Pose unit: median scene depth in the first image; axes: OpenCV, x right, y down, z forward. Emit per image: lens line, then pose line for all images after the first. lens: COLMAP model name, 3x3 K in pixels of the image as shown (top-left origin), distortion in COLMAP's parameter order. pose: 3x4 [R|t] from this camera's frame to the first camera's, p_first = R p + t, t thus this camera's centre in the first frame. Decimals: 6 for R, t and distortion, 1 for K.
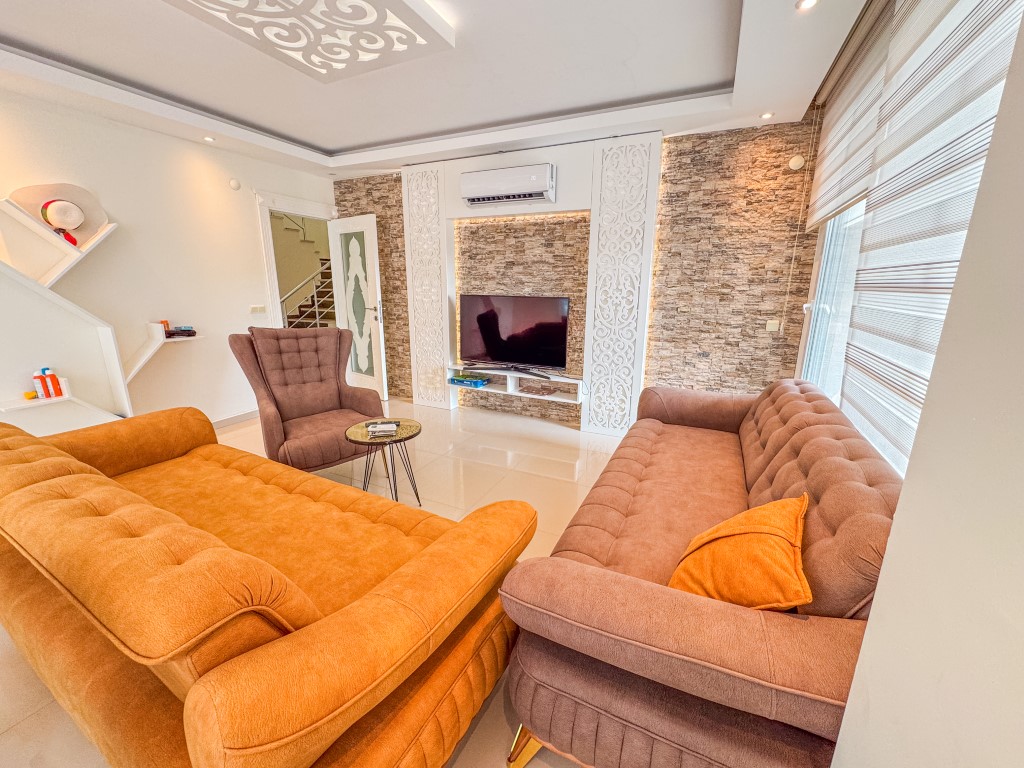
lens RADIAL K [[410.0, 0, 512.2], [0, 410.0, 381.4], [0, 0, 1]] dist [-0.003575, 0.000058]
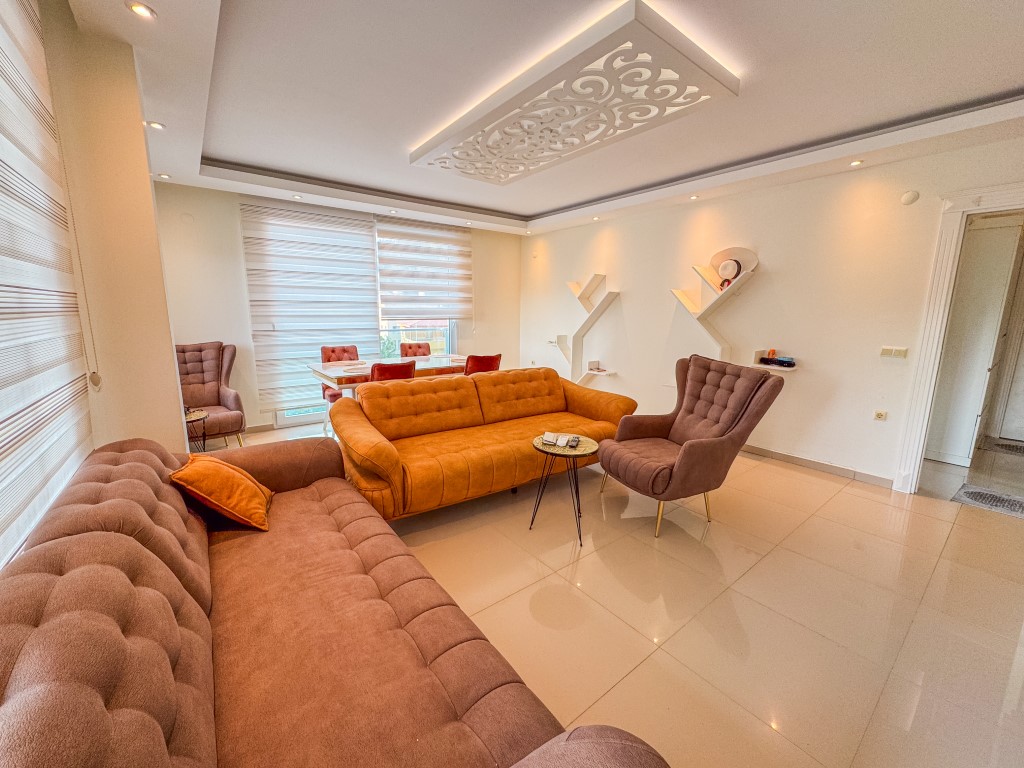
lens RADIAL K [[410.0, 0, 512.2], [0, 410.0, 381.4], [0, 0, 1]] dist [-0.003575, 0.000058]
pose [[-0.446734, 0.142586, -0.883232, 0.492581], [-0.223616, 0.938089, 0.264546, -0.208352], [0.866271, 0.315686, -0.387191, 0.862106]]
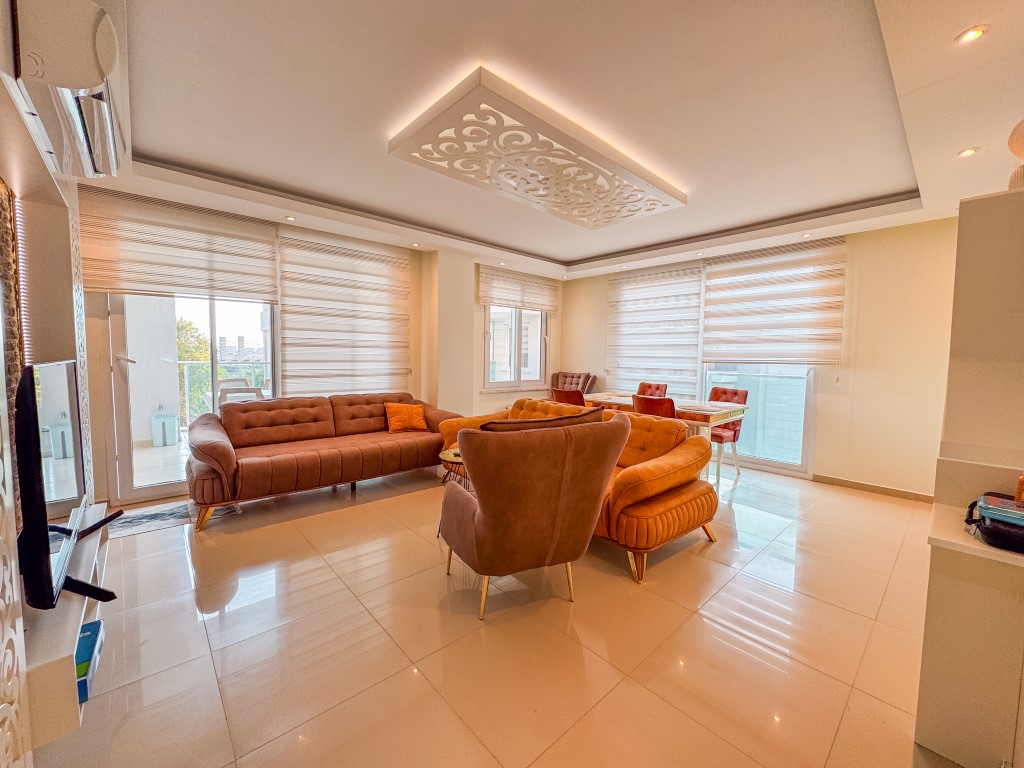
lens RADIAL K [[410.0, 0, 512.2], [0, 410.0, 381.4], [0, 0, 1]] dist [-0.003575, 0.000058]
pose [[-0.924208, -0.045746, 0.379139, -0.638474], [0.068690, 0.956694, 0.282876, -0.318121], [-0.375660, 0.287480, -0.881042, 1.395251]]
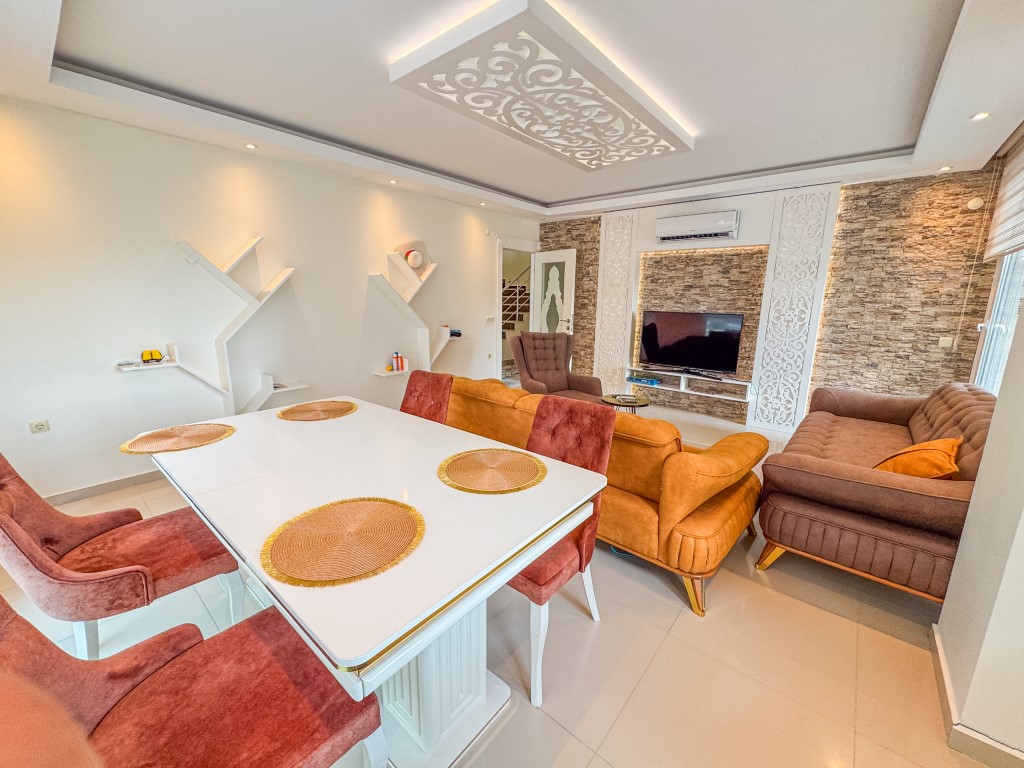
lens RADIAL K [[410.0, 0, 512.2], [0, 410.0, 381.4], [0, 0, 1]] dist [-0.003575, 0.000058]
pose [[0.966302, 0.056624, -0.251105, -0.235718], [-0.065105, 0.997550, -0.025591, 0.079614], [0.249041, 0.041077, 0.967622, -0.392193]]
